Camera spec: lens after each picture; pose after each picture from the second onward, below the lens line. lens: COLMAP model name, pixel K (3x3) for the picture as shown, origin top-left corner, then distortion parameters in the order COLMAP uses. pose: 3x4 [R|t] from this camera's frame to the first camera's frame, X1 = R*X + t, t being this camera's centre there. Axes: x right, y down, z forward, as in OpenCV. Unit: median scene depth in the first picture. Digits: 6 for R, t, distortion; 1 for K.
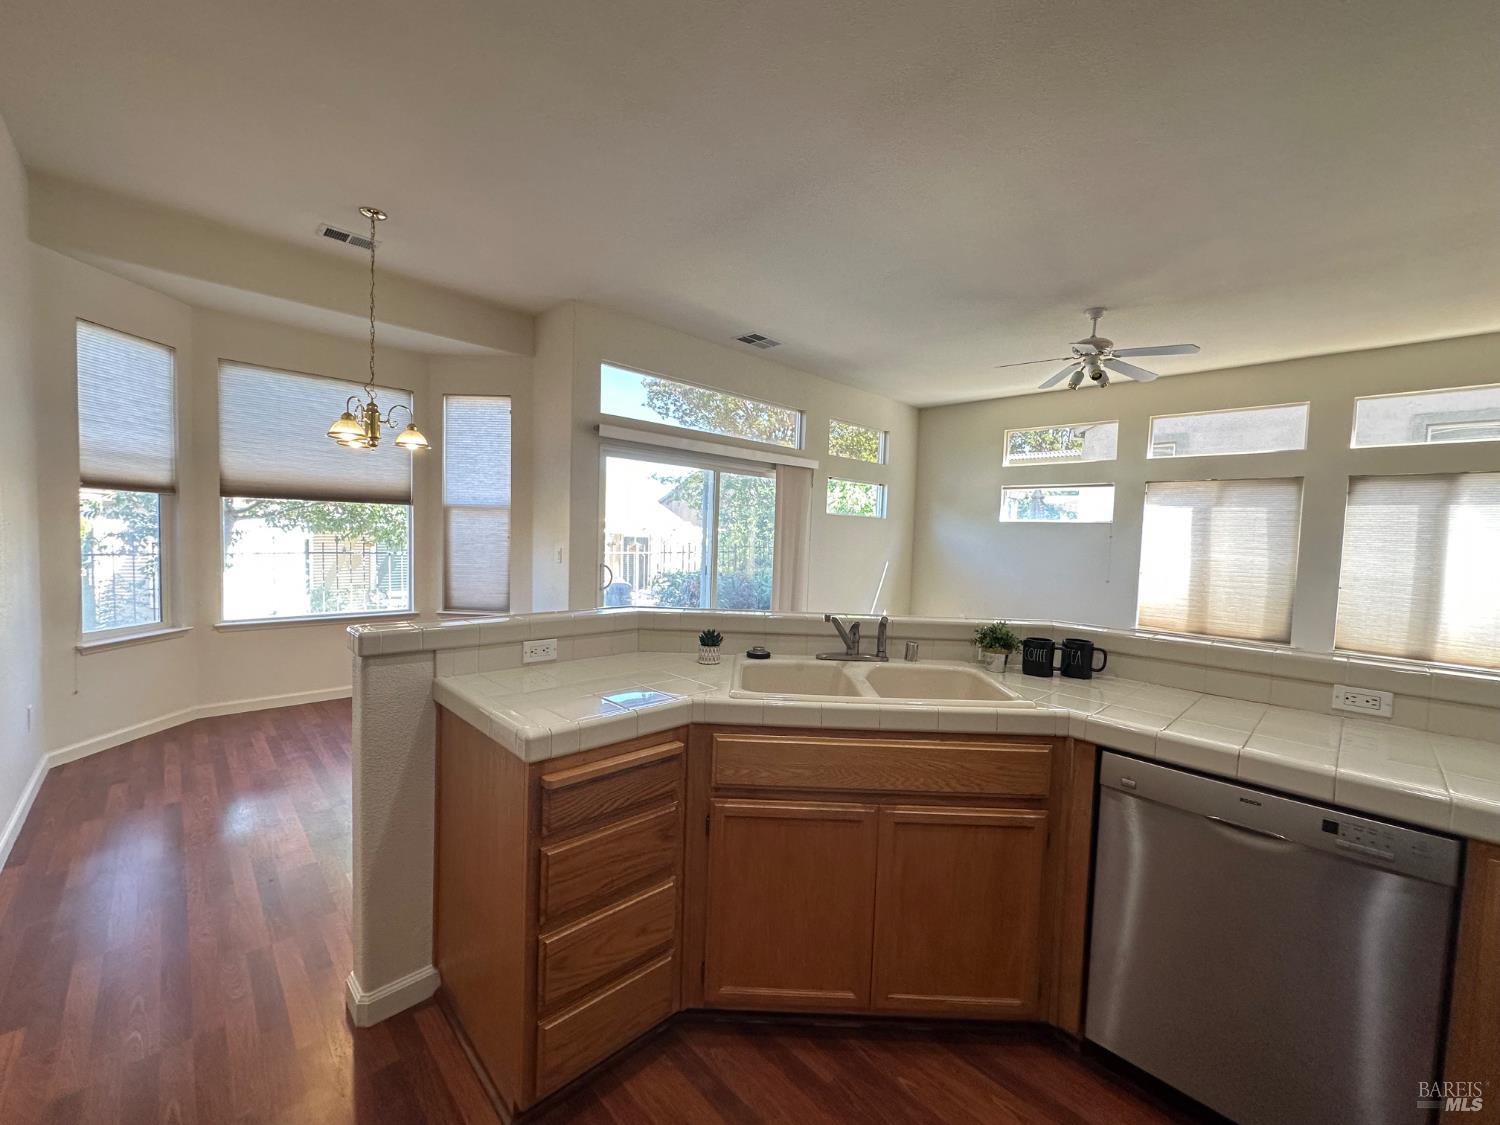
lens RADIAL K [[598.0, 0, 752.5], [0, 598.0, 564.0], [0, 0, 1]] dist [-0.005335, 0.001070]
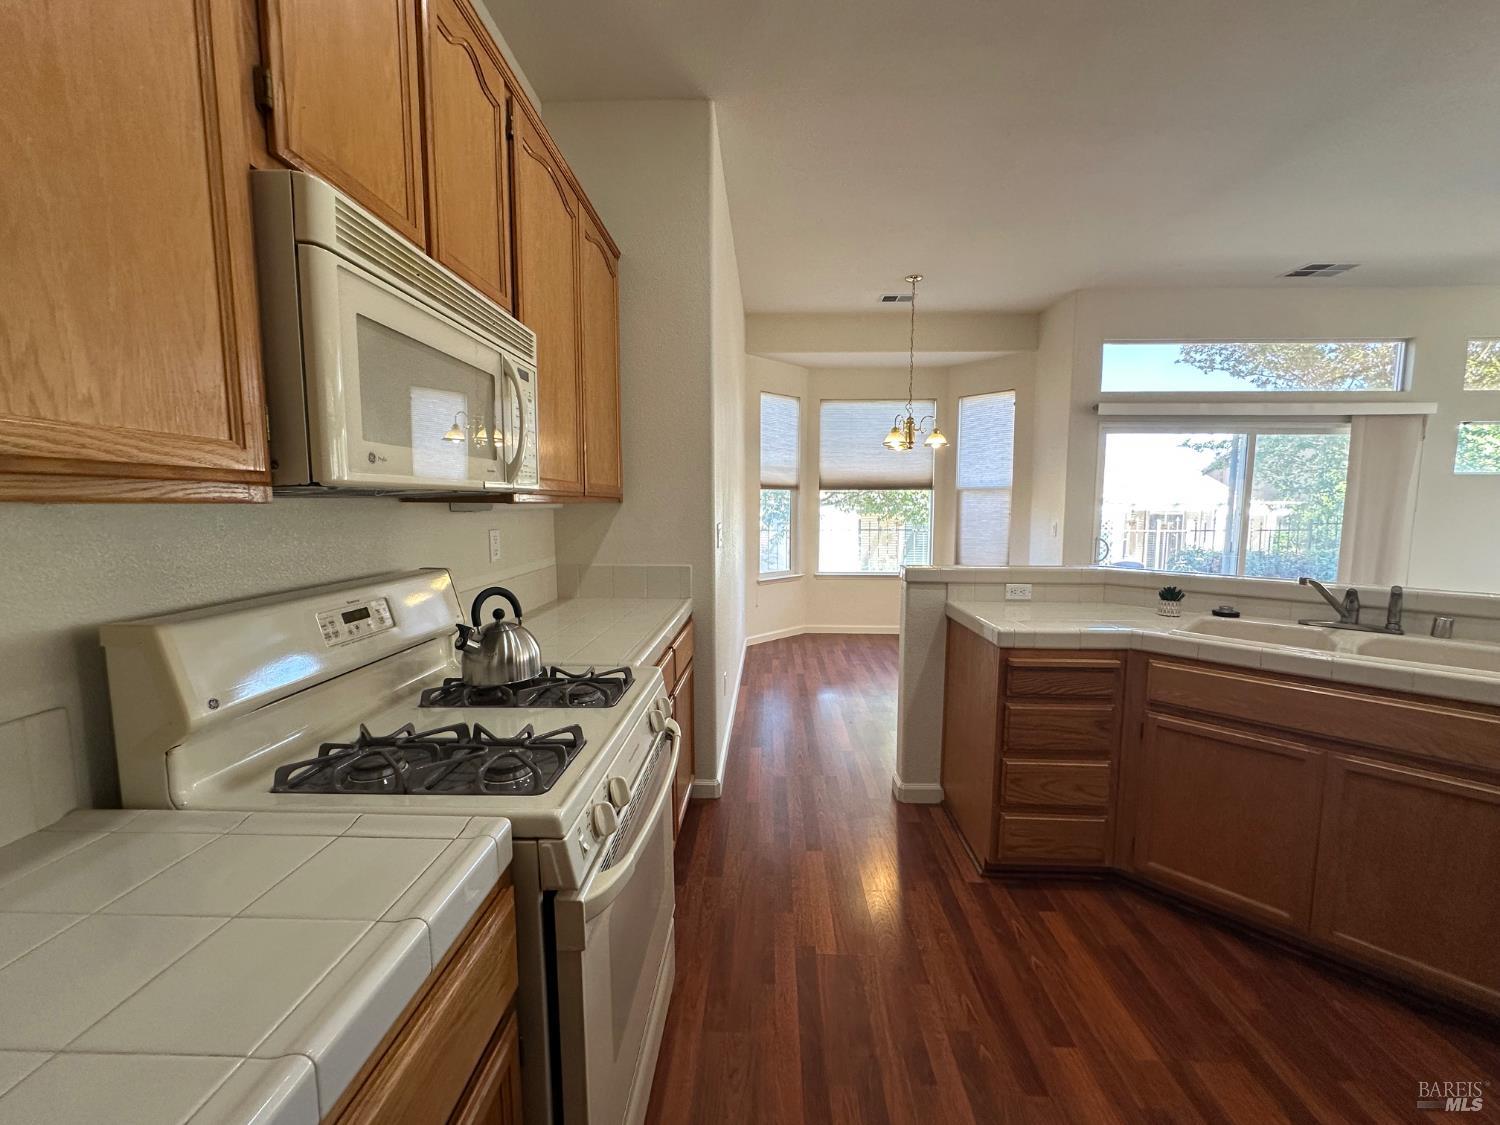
lens RADIAL K [[598.0, 0, 750.3], [0, 598.0, 560.6], [0, 0, 1]] dist [-0.005335, 0.001070]
pose [[0.689195, 0.036934, -0.723634, 0.084896], [-0.017814, 0.999262, 0.034035, 0.015168], [0.724357, -0.010566, 0.689344, -0.158347]]
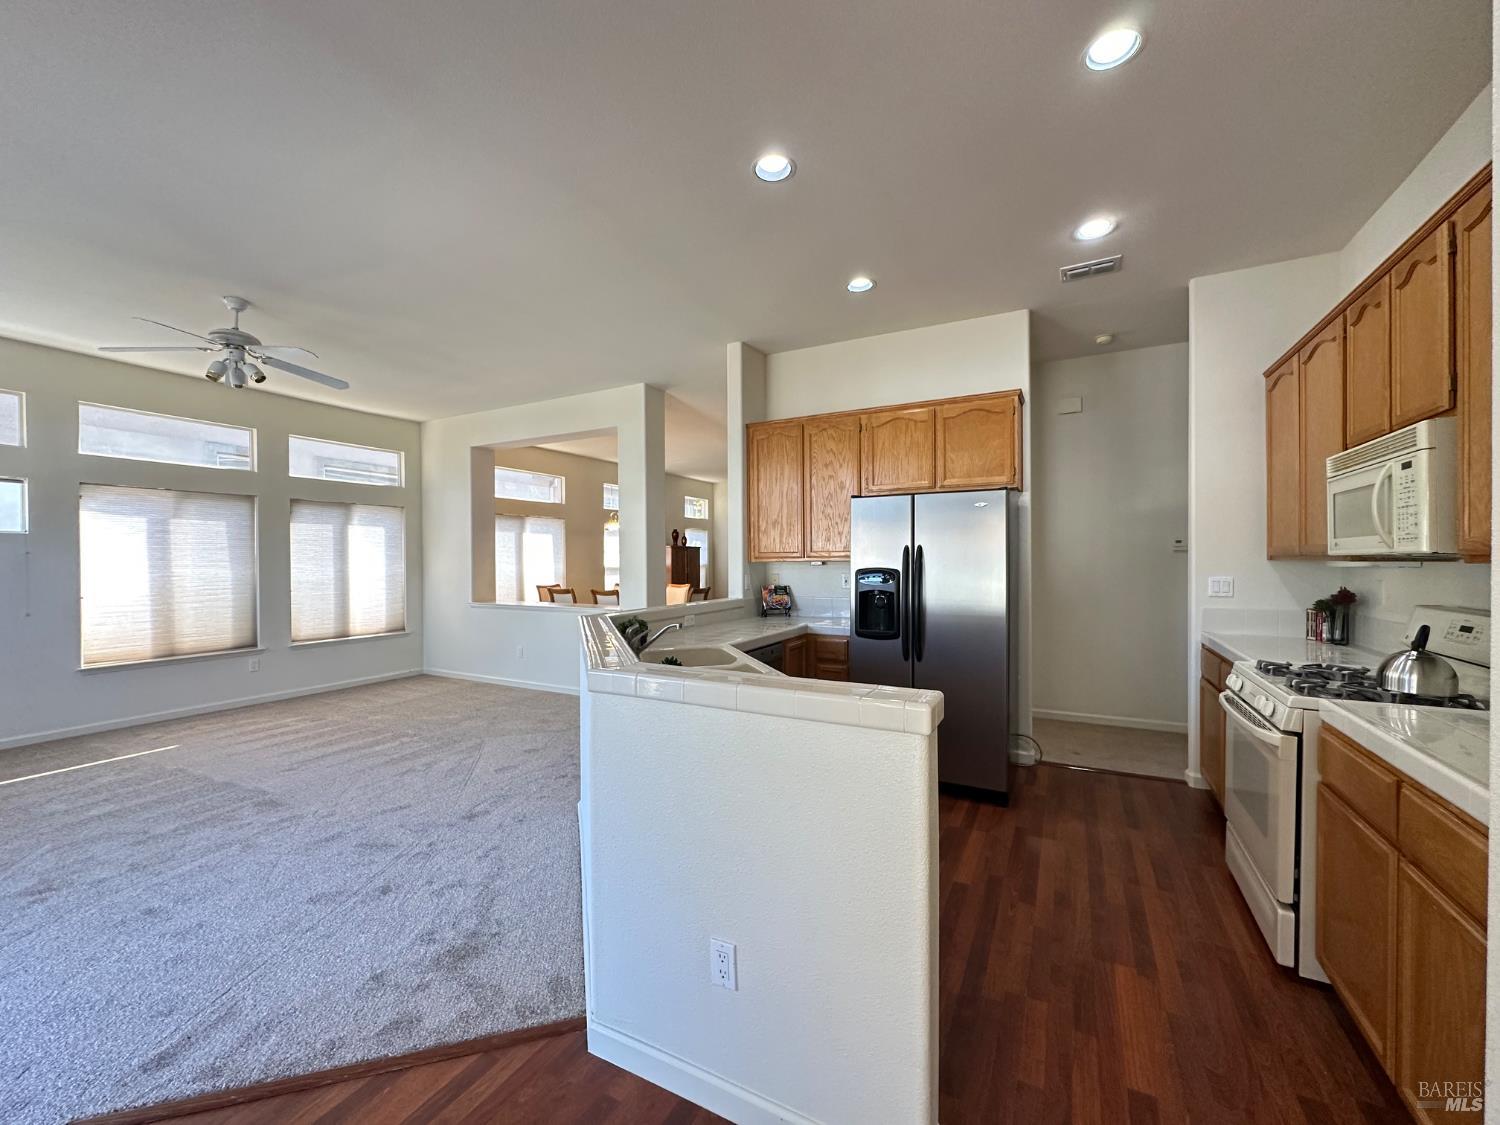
lens RADIAL K [[598.0, 0, 753.7], [0, 598.0, 563.3], [0, 0, 1]] dist [-0.005335, 0.001070]
pose [[-0.312789, -0.041308, 0.948924, -0.473429], [0.044322, 0.997331, 0.058025, -0.047255], [-0.948788, 0.060208, -0.310123, 0.514196]]
